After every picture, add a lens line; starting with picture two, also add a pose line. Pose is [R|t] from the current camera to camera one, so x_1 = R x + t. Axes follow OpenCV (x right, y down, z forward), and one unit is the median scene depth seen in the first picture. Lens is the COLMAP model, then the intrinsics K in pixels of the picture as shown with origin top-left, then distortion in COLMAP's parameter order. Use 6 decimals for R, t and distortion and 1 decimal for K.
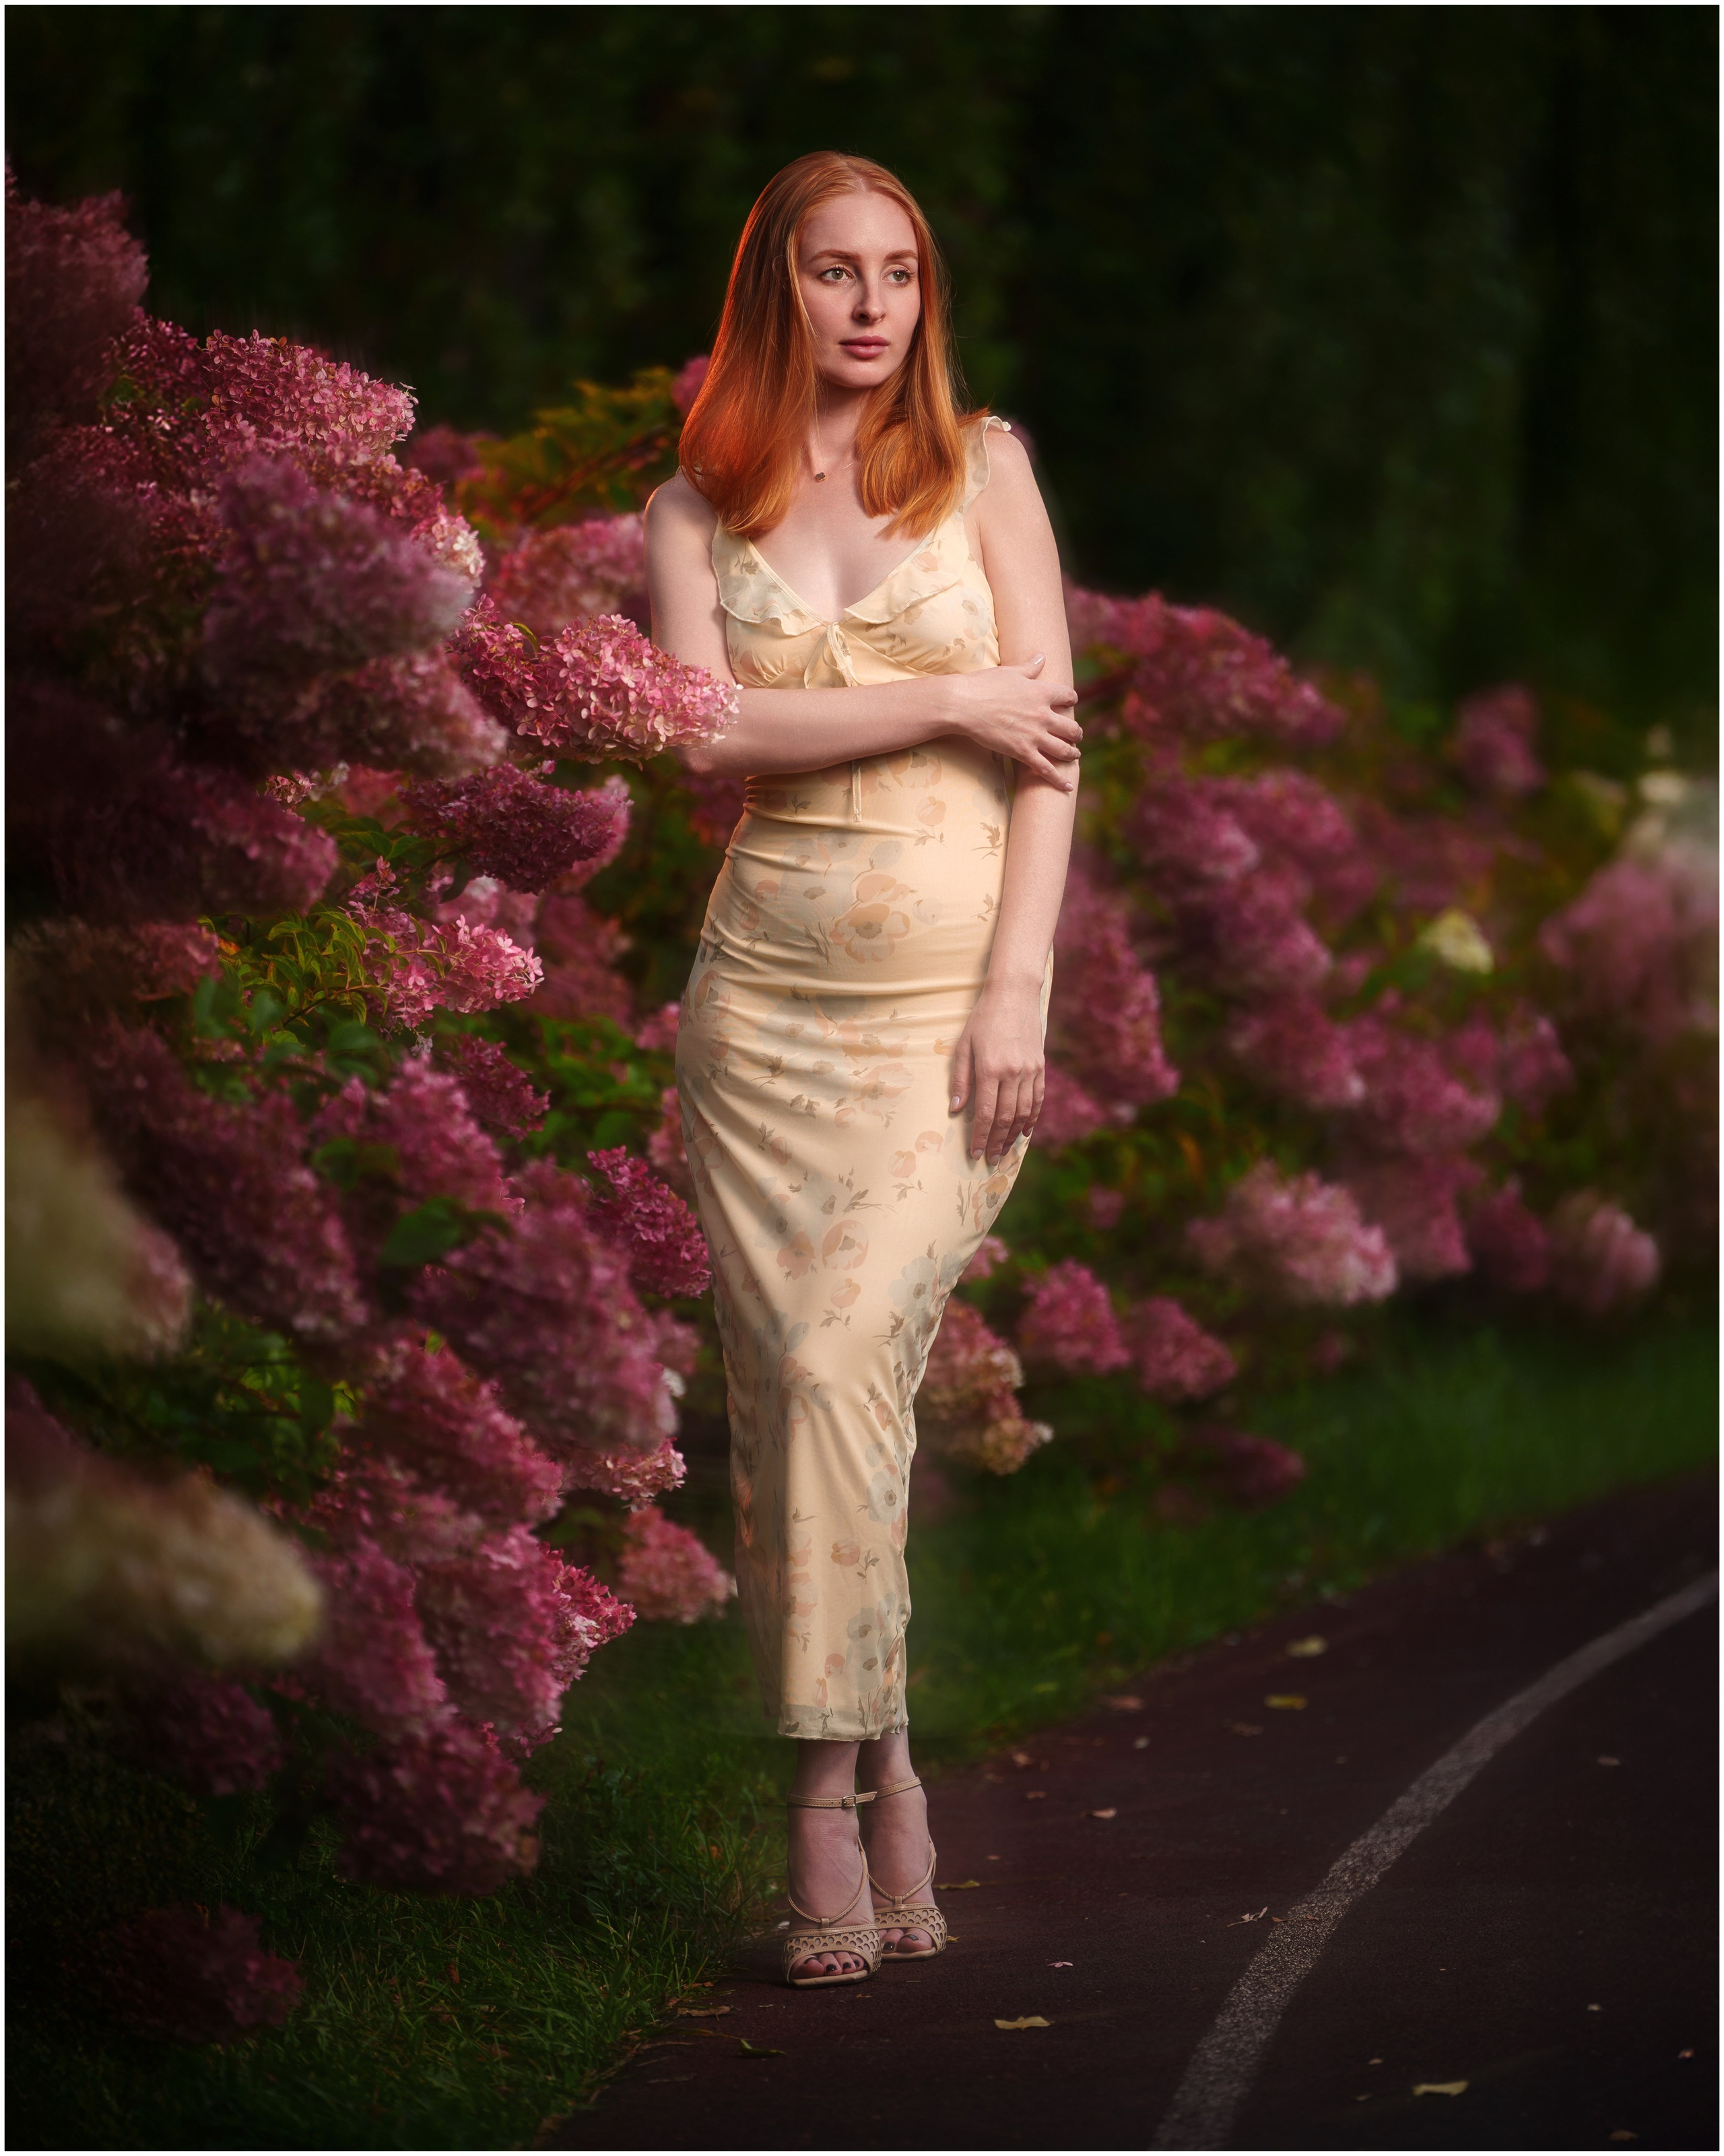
lens RADIAL K [[13758.9, 0, 862.0], [0, 13758.9, 1078.0], [0, 0, 1]] dist [0.101761, 42.055376]
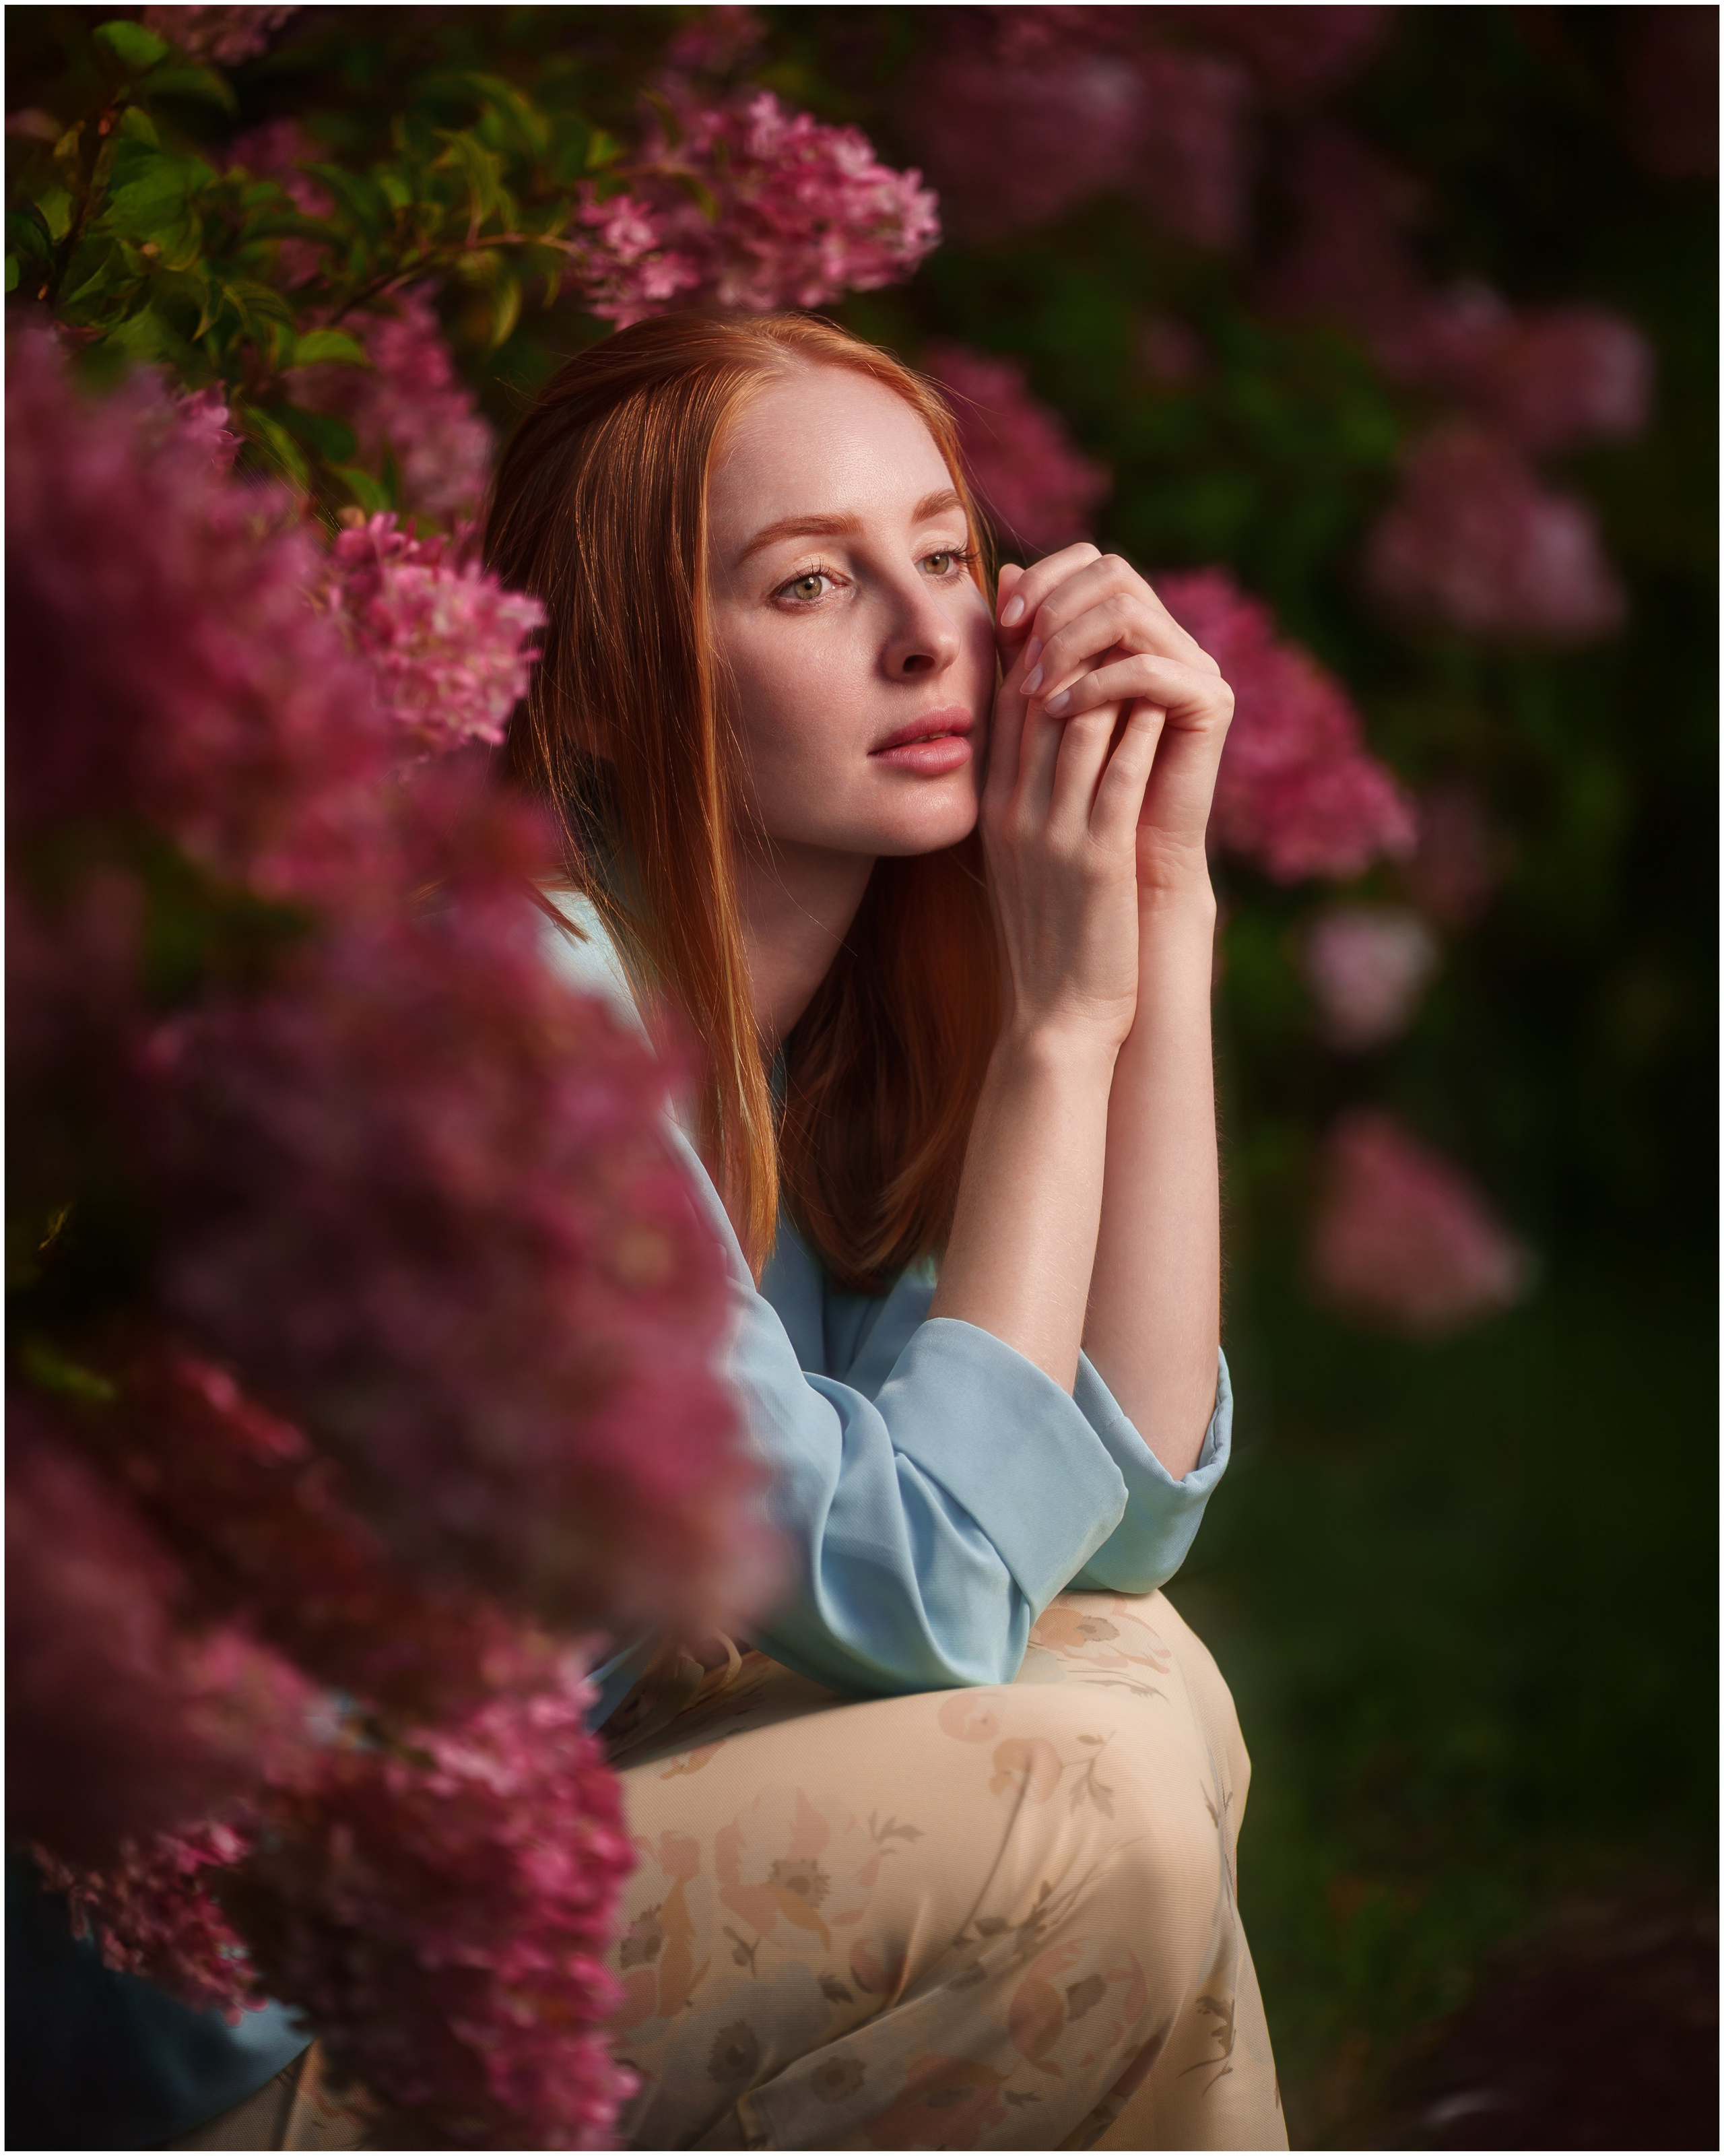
lens RADIAL K [[10835.9, 0, 862.0], [0, 10835.9, 1078.0], [0, 0, 1]] dist [0.382014, 2.355166]
pose [[0.993654, 0.049876, -0.100813, 0.010124], [-0.042936, 0.996631, 0.069880, -0.003725], [0.103959, -0.065108, 0.992448, 0.523055]]
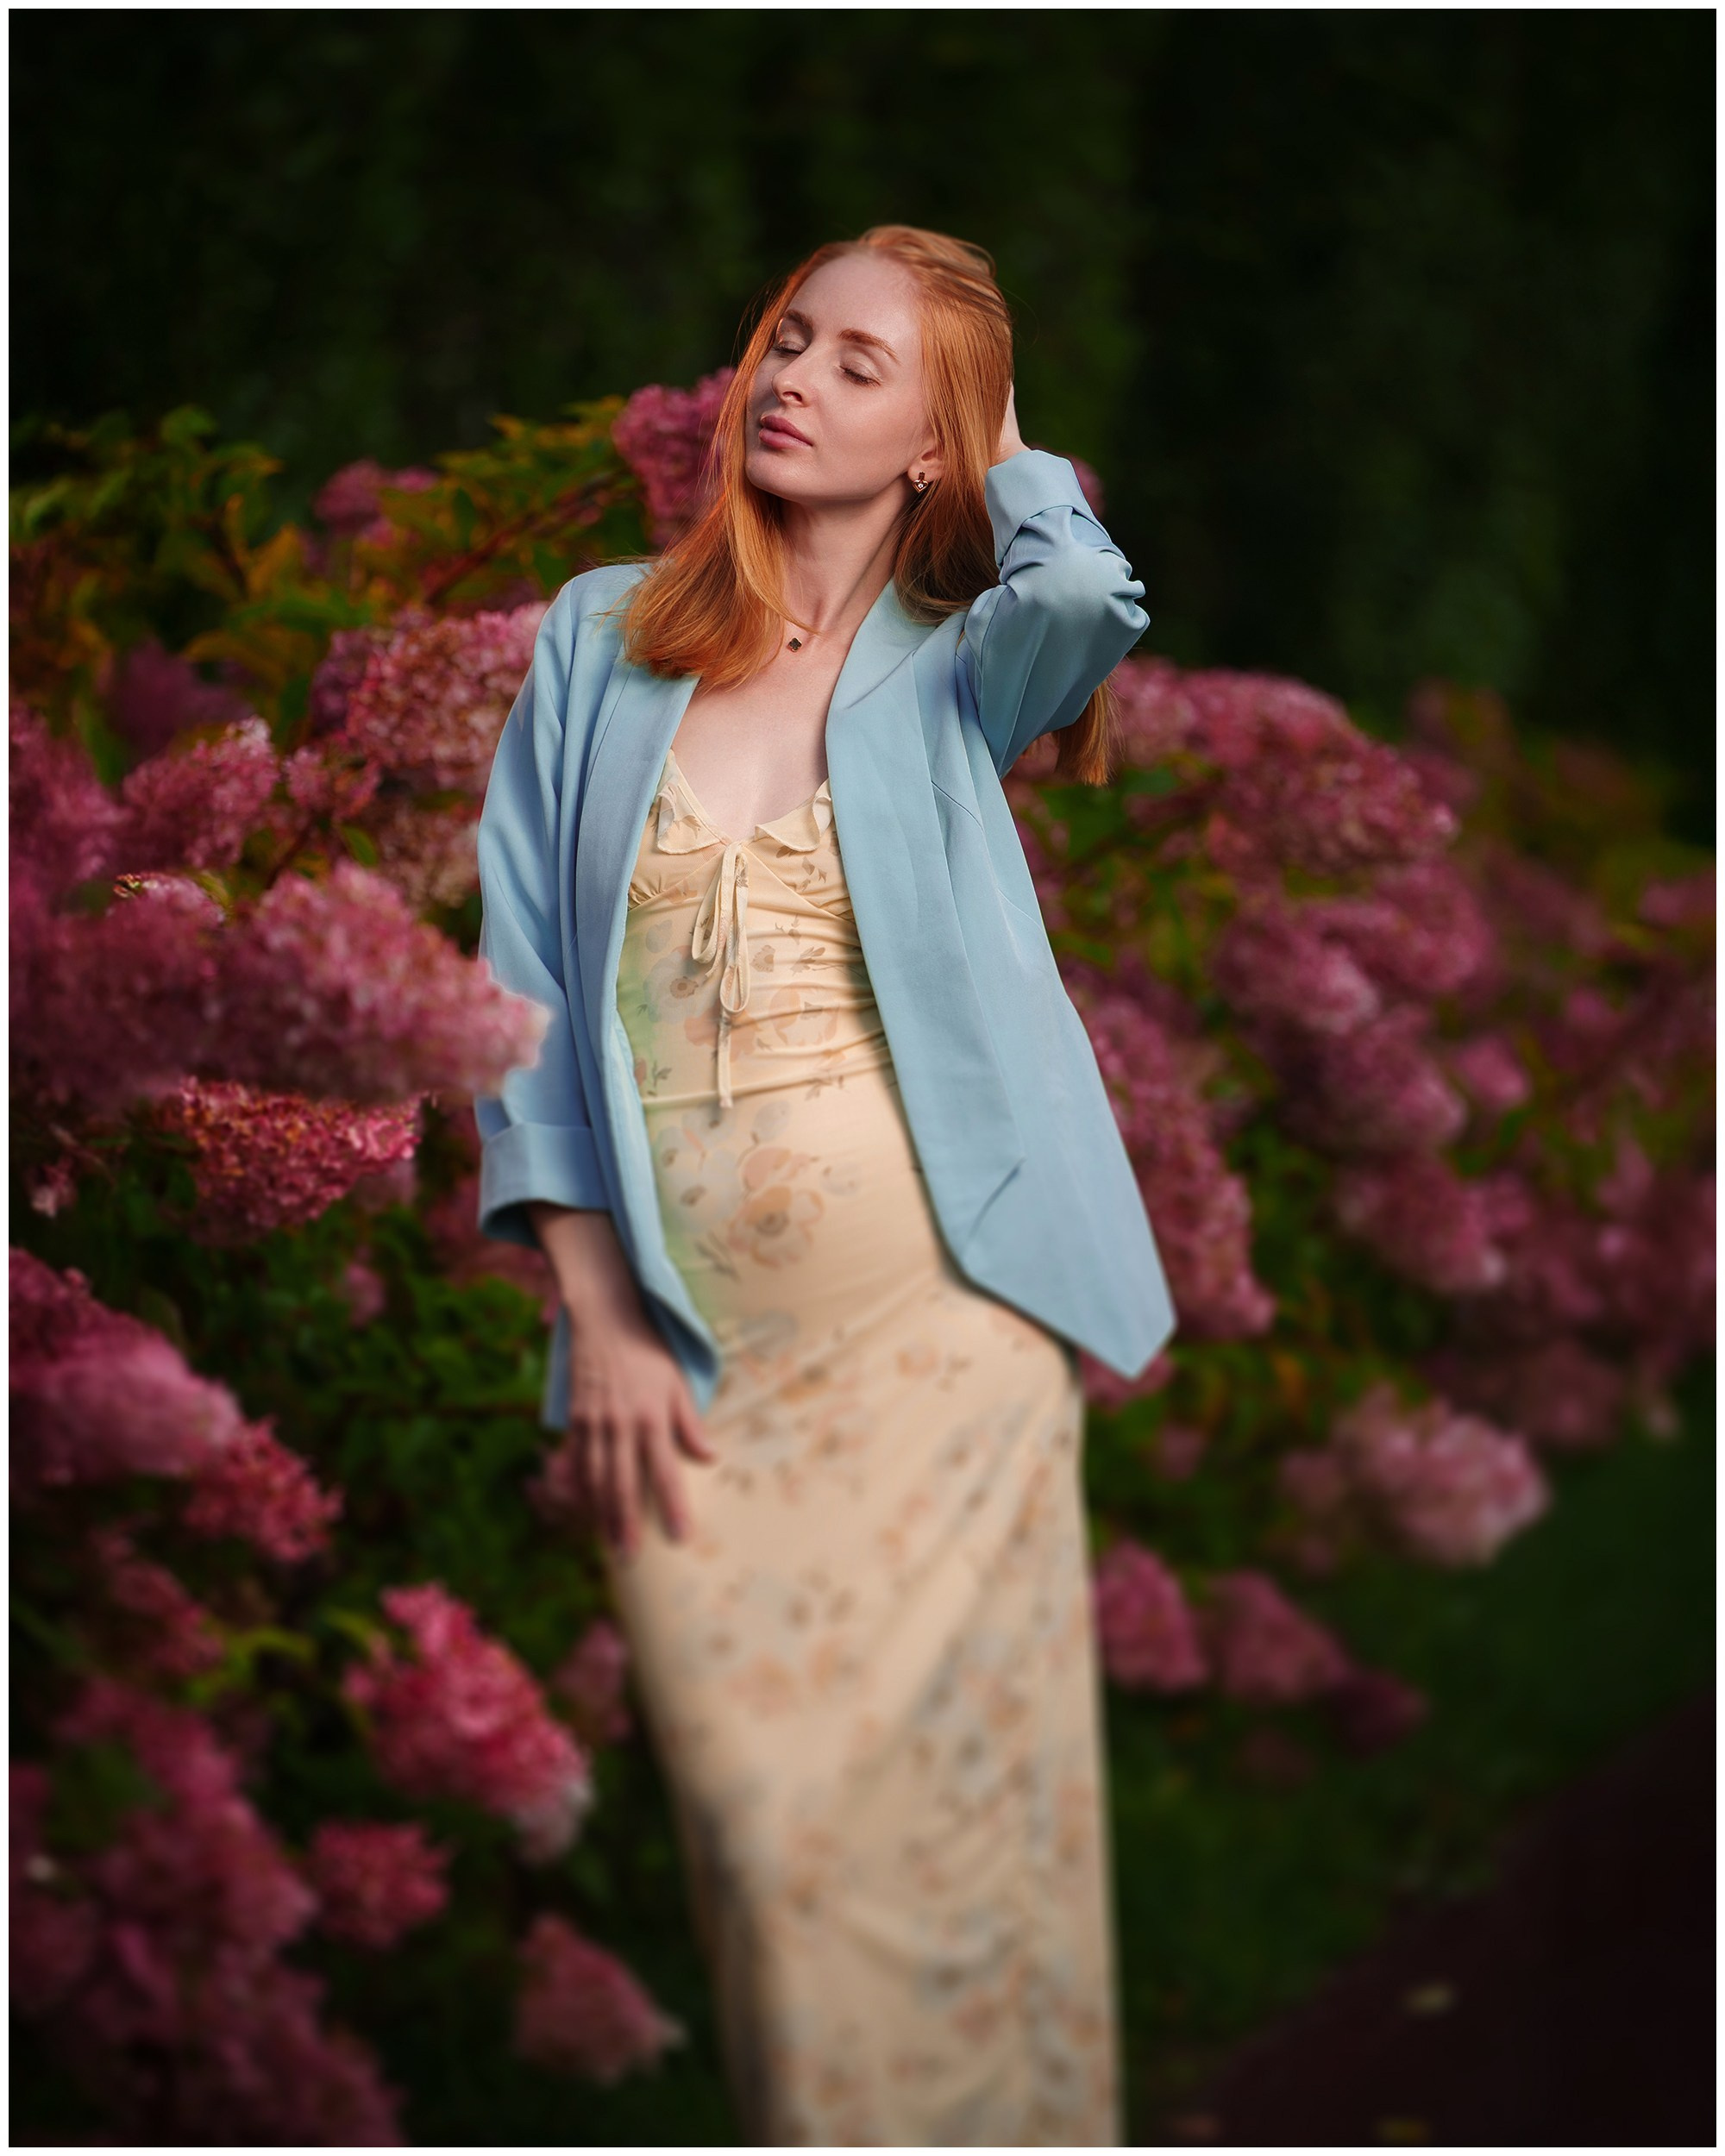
lens RADIAL K [[10493.0, 0, 862.5], [0, 10493.0, 1078.0], [0, 0, 1]] dist [0.015411, -2.818873]
pose [[0.999785, 0.007898, -0.019149, 0.011738], [-0.007463, 0.999714, 0.022708, -0.028223], [0.019323, -0.022560, 0.999559, 0.429021]]
